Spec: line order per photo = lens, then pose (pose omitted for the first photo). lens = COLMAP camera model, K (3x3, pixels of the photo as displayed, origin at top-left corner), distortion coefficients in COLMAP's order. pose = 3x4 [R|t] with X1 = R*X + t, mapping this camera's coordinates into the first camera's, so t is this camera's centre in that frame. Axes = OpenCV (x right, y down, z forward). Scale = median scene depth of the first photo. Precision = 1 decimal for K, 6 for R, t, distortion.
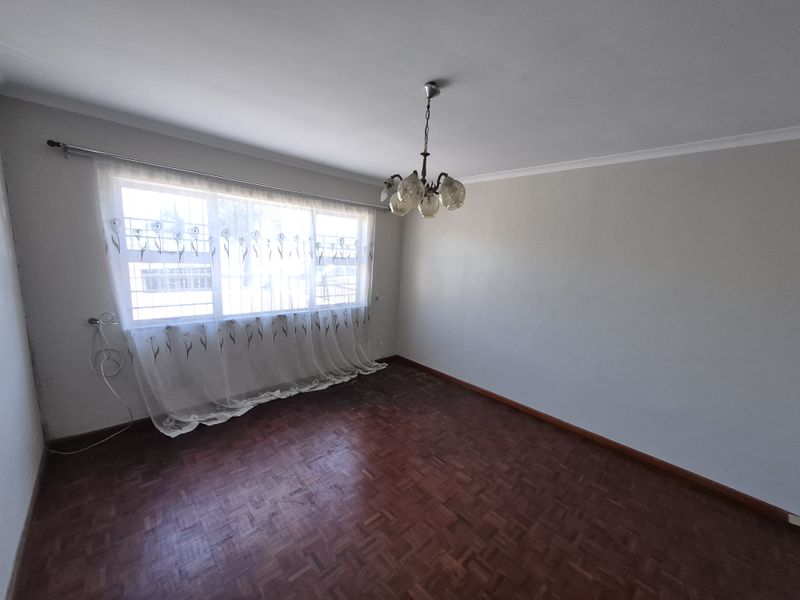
lens RADIAL K [[313.1, 0, 402.1], [0, 313.1, 301.2], [0, 0, 1]] dist [0.003045, -0.000889]
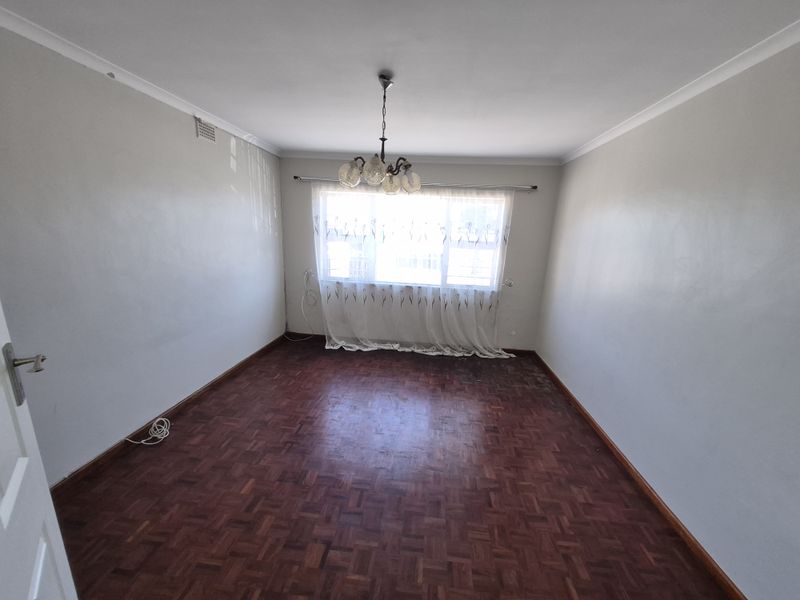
lens RADIAL K [[313.1, 0, 404.5], [0, 313.1, 301.1], [0, 0, 1]] dist [0.003045, -0.000889]
pose [[0.656687, 0.140032, -0.741049, 0.532307], [-0.126875, 0.989119, 0.074477, 0.012491], [0.743414, 0.045113, 0.667308, 0.156622]]
